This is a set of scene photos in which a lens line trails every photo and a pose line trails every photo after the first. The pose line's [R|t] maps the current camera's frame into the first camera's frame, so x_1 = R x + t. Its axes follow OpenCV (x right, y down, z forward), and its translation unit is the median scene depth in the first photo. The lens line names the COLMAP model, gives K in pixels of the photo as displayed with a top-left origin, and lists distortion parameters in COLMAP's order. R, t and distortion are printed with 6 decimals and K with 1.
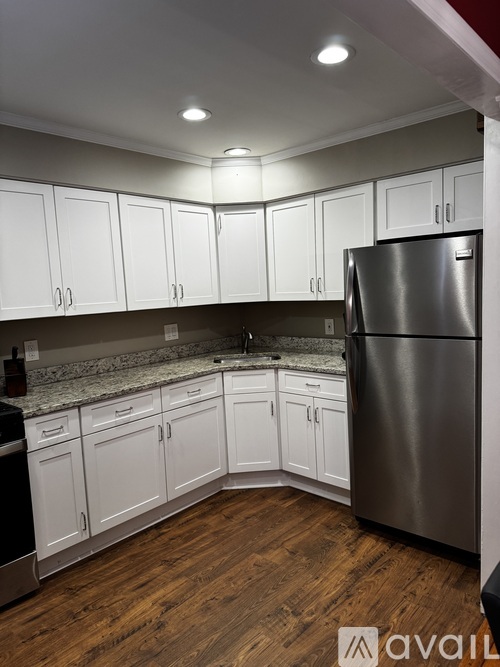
lens RADIAL K [[471.4, 0, 251.9], [0, 471.4, 331.0], [0, 0, 1]] dist [0.049752, -0.048987]
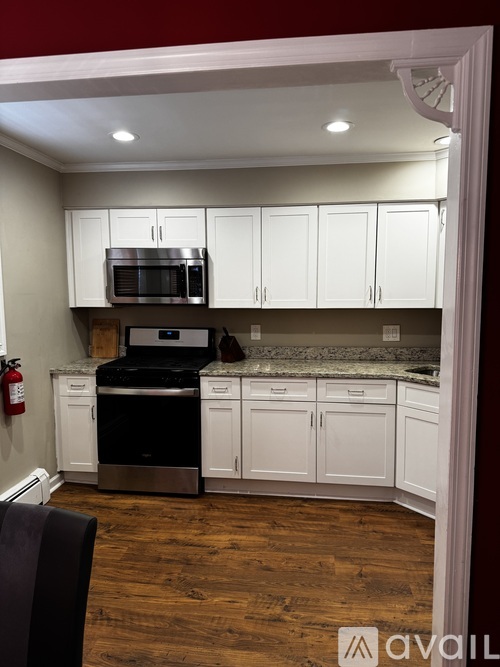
lens RADIAL K [[471.4, 0, 252.0], [0, 471.4, 331.9], [0, 0, 1]] dist [0.049752, -0.048987]
pose [[0.580403, 0.119650, -0.805491, 0.614198], [-0.105645, 0.991851, 0.071209, -0.053957], [0.807448, 0.043766, 0.588314, 0.227977]]
